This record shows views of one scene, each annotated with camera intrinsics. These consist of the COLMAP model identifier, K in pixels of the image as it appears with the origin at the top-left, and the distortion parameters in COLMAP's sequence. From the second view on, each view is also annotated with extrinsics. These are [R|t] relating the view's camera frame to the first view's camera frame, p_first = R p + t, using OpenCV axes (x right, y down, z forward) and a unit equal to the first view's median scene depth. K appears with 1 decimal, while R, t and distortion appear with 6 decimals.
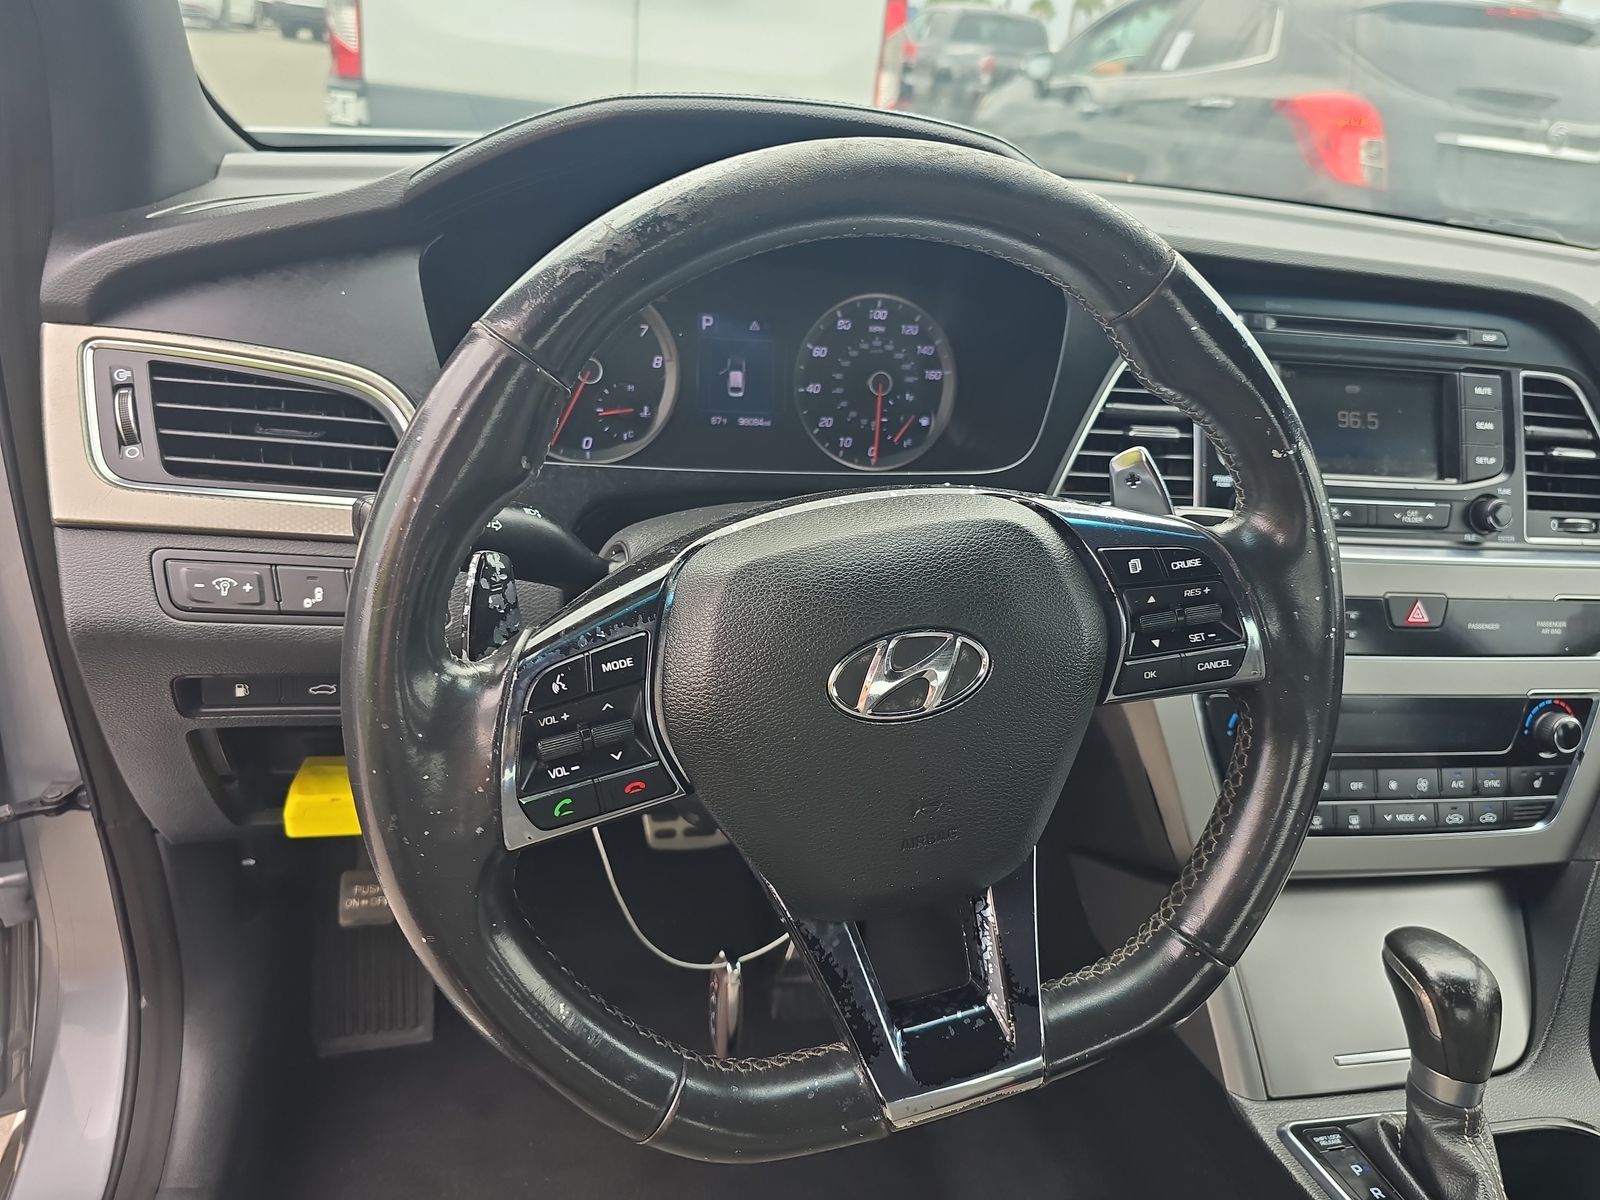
lens RADIAL K [[1078.0, 0, 801.8], [0, 1078.0, 601.2], [0, 0, 1]] dist [0.042275, -0.036066]
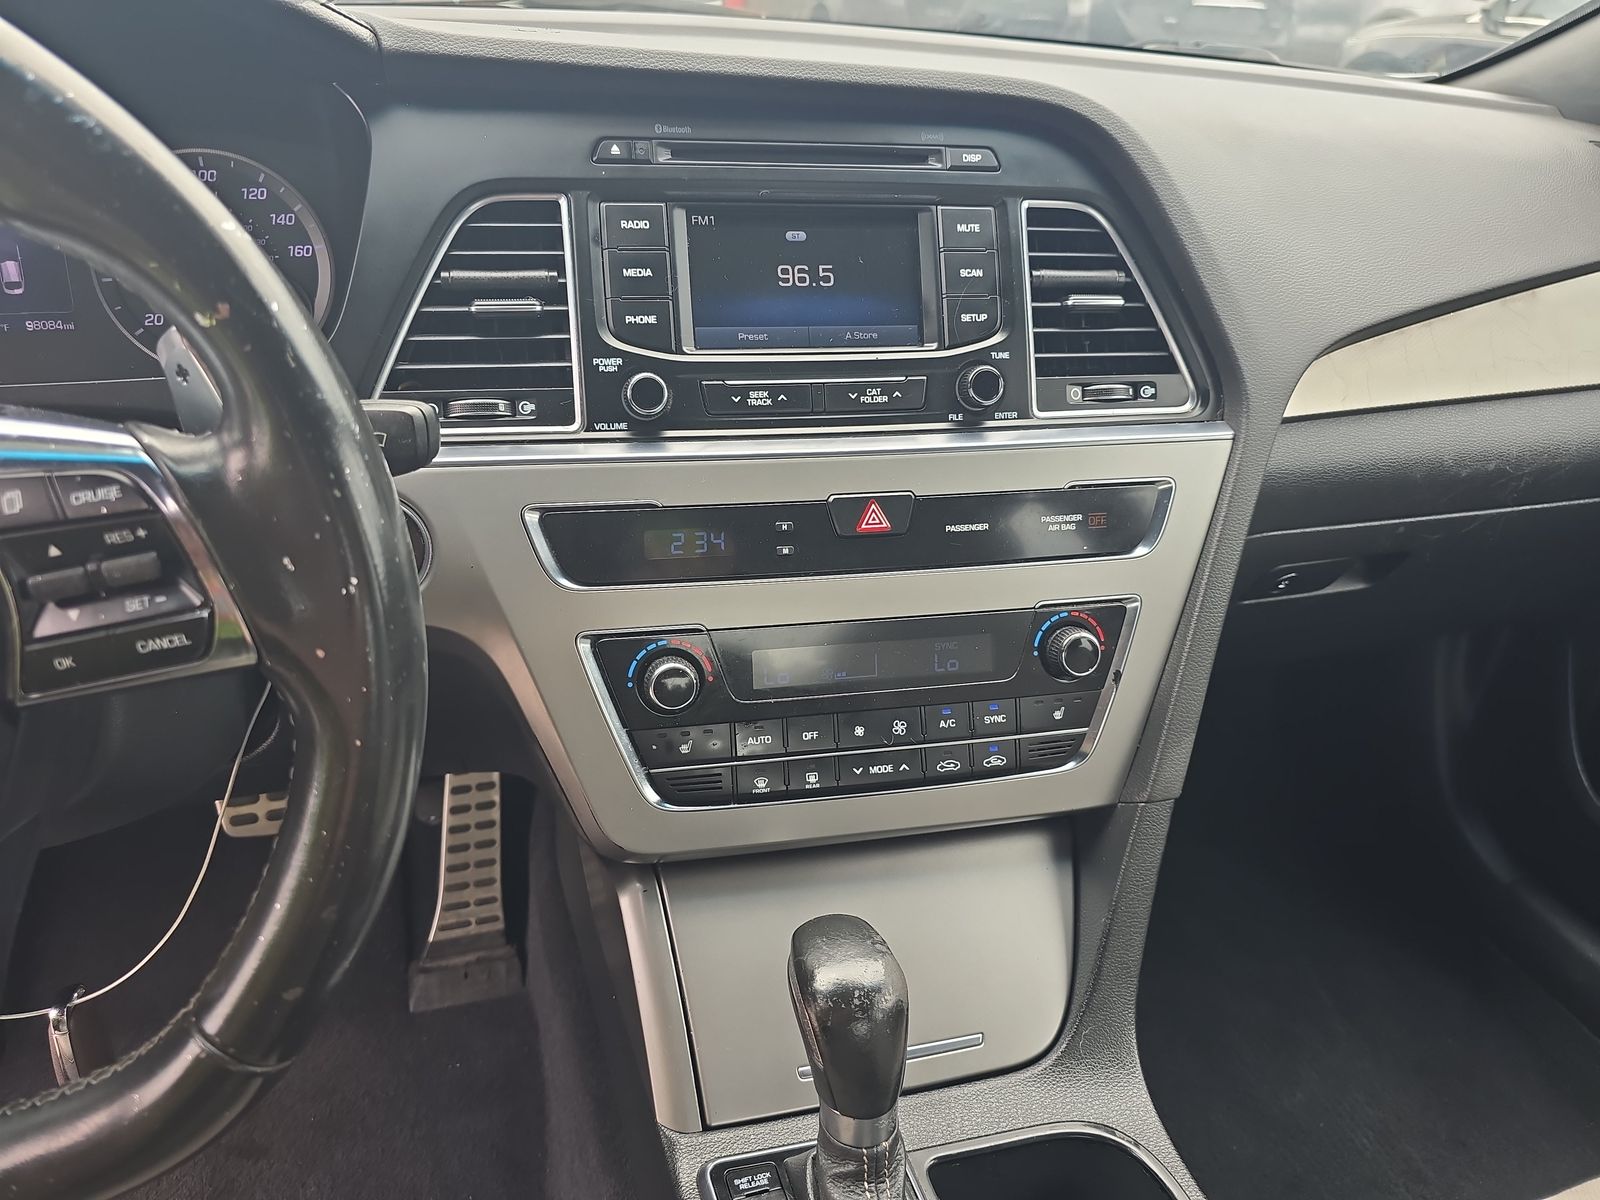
lens RADIAL K [[1078.0, 0, 794.6], [0, 1078.0, 594.9], [0, 0, 1]] dist [0.042275, -0.036066]
pose [[0.997452, -0.070596, 0.010285, 0.473740], [0.069649, 0.994833, 0.073866, 0.004436], [-0.015446, -0.072961, 0.997215, 0.202061]]
